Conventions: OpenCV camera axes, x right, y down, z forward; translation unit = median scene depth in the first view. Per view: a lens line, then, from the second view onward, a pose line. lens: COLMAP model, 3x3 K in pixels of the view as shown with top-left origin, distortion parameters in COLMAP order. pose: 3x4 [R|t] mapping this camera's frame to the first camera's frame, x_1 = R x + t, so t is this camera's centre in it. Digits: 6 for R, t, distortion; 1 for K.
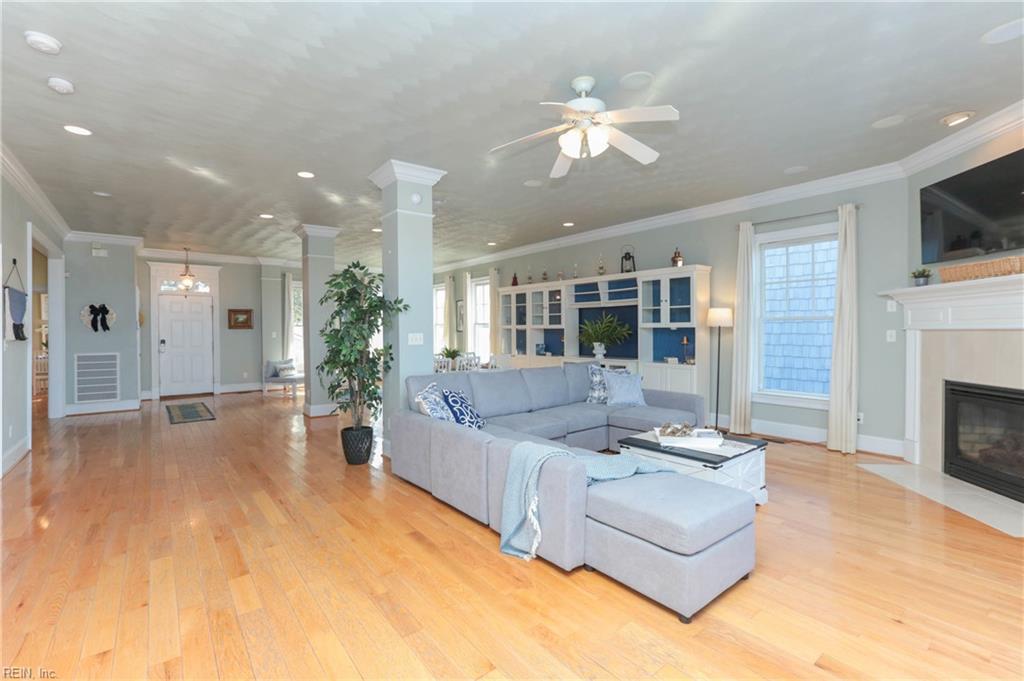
lens RADIAL K [[464.1, 0, 511.5], [0, 464.1, 339.5], [0, 0, 1]] dist [-0.002522, -0.000036]
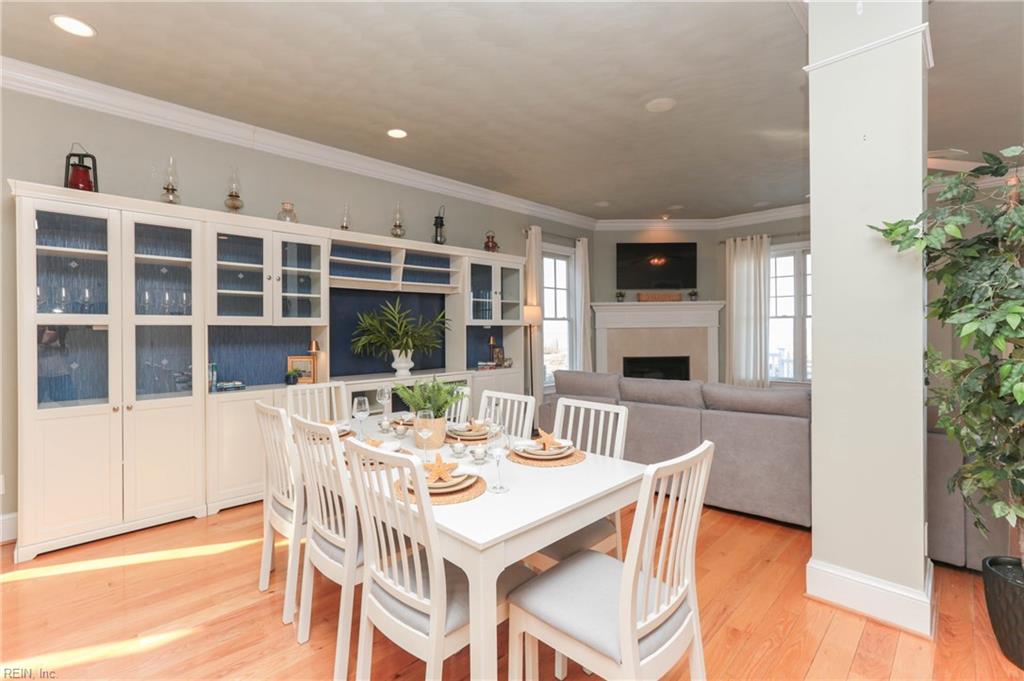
lens RADIAL K [[464.1, 0, 510.5], [0, 464.1, 330.7], [0, 0, 1]] dist [-0.002522, -0.000036]
pose [[-0.111917, -0.005364, 0.993703, -0.431934], [0.020093, 0.999769, 0.007660, -0.019468], [-0.993514, 0.020824, -0.111784, 0.935247]]
